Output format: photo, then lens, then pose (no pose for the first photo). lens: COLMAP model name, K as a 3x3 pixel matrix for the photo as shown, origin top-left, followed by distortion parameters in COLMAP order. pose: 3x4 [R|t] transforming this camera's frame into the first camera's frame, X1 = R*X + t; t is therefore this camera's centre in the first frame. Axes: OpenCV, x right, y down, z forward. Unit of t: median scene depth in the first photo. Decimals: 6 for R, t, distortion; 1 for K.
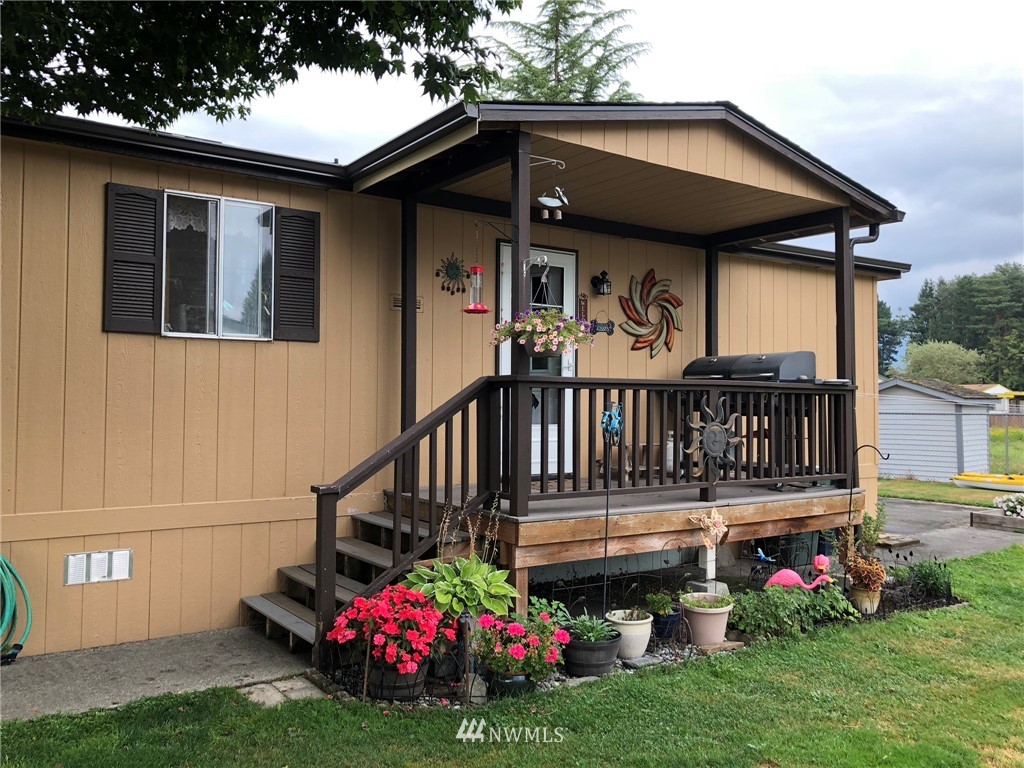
lens RADIAL K [[847.6, 0, 511.1], [0, 847.6, 380.2], [0, 0, 1]] dist [0.007152, 0.003925]
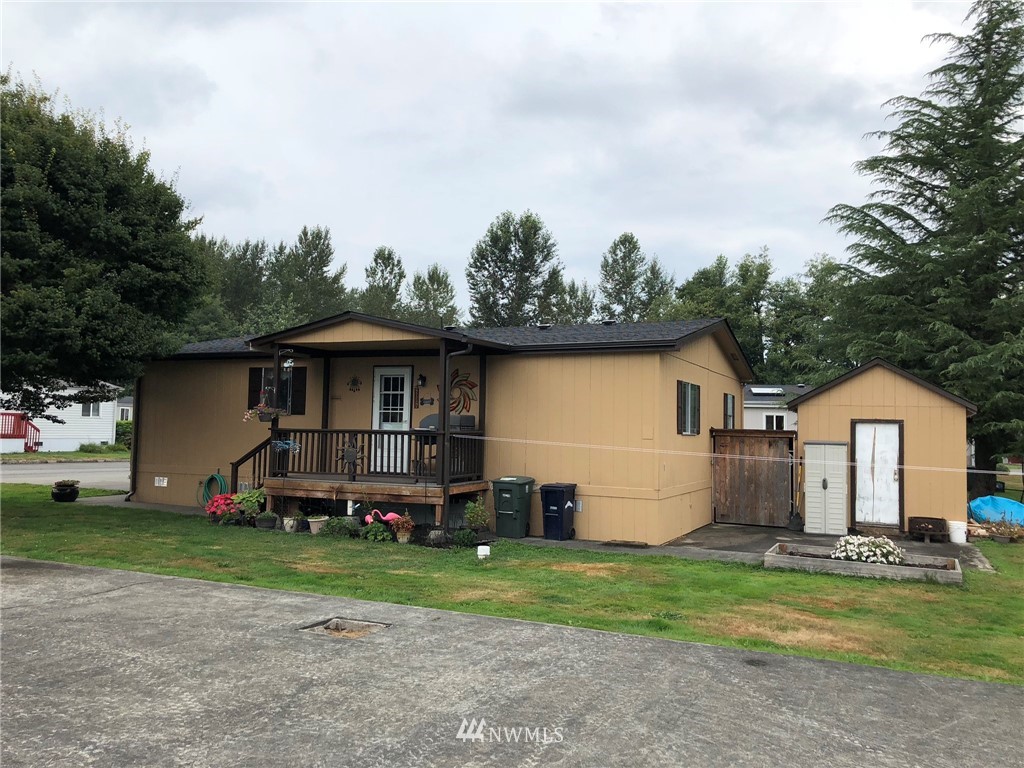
lens RADIAL K [[847.6, 0, 512.7], [0, 847.6, 384.7], [0, 0, 1]] dist [0.007152, 0.003925]
pose [[0.520161, -0.039540, -0.853153, 2.447158], [0.008292, 0.999114, -0.041249, -0.022286], [0.854028, 0.014382, 0.520028, 0.162915]]
